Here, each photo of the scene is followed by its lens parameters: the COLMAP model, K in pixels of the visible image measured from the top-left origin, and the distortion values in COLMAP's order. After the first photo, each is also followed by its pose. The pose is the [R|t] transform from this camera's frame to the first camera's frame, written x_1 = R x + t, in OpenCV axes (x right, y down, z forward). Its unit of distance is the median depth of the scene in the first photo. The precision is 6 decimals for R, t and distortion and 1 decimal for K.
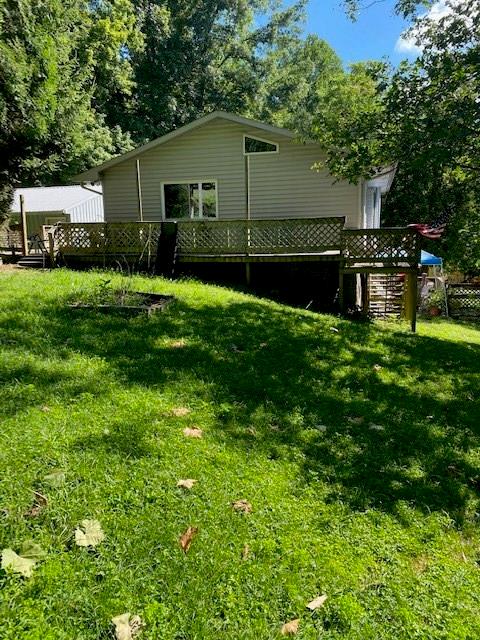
lens RADIAL K [[483.3, 0, 240.1], [0, 483.3, 318.5], [0, 0, 1]] dist [0.005625, -0.003772]
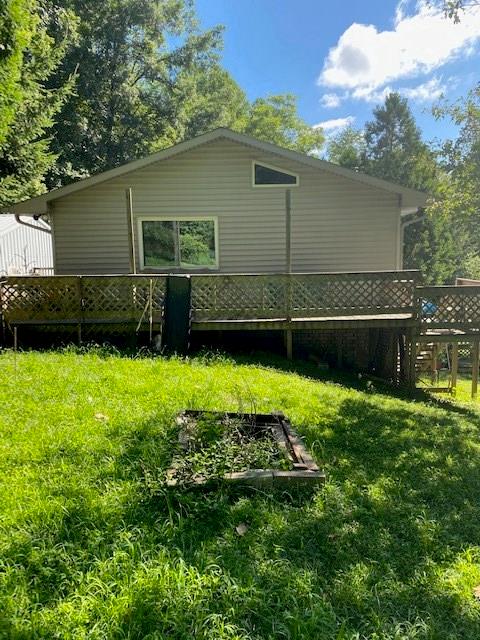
lens RADIAL K [[483.3, 0, 240.1], [0, 483.3, 321.6], [0, 0, 1]] dist [0.005625, -0.003772]
pose [[0.966261, -0.030161, 0.255794, -0.104635], [0.043530, 0.997957, -0.046766, -0.040796], [-0.253861, 0.056323, 0.965599, 0.125512]]
